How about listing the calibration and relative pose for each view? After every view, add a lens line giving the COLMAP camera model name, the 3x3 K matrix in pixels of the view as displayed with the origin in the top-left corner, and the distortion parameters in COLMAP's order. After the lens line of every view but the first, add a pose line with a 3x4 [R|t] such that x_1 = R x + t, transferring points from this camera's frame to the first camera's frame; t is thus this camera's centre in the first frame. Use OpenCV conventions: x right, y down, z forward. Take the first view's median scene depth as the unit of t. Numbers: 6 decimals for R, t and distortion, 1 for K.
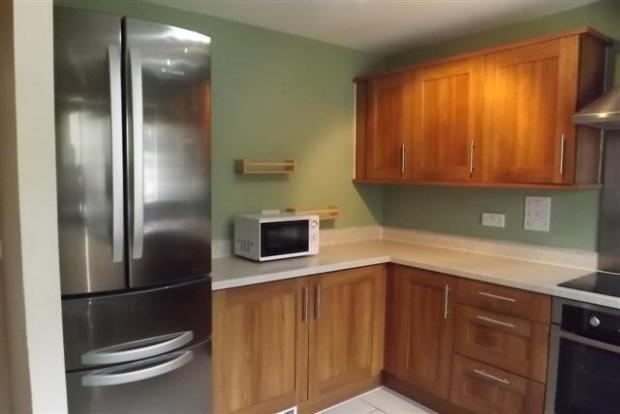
lens RADIAL K [[451.4, 0, 305.3], [0, 451.4, 209.8], [0, 0, 1]] dist [-0.049910, 0.008612]
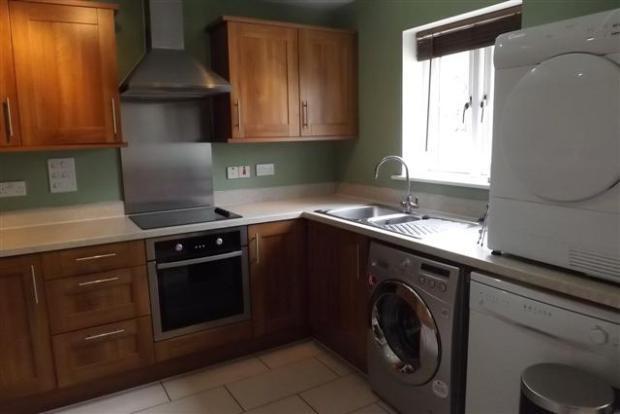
lens RADIAL K [[451.4, 0, 308.3], [0, 451.4, 203.1], [0, 0, 1]] dist [-0.049910, 0.008612]
pose [[0.116234, -0.166115, 0.979232, -0.424784], [0.104194, 0.982514, 0.154304, -0.027526], [-0.987741, 0.084095, 0.131510, 0.332342]]
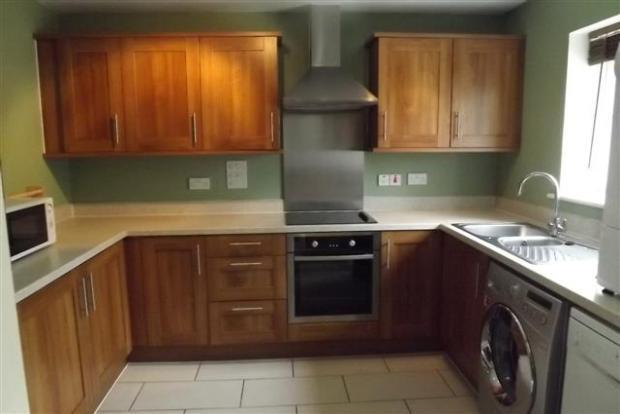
lens RADIAL K [[451.4, 0, 313.1], [0, 451.4, 207.8], [0, 0, 1]] dist [-0.049910, 0.008612]
pose [[0.553021, -0.138149, 0.821634, -0.412602], [0.082071, 0.990394, 0.111284, -0.022564], [-0.829115, 0.005889, 0.559047, 0.132478]]
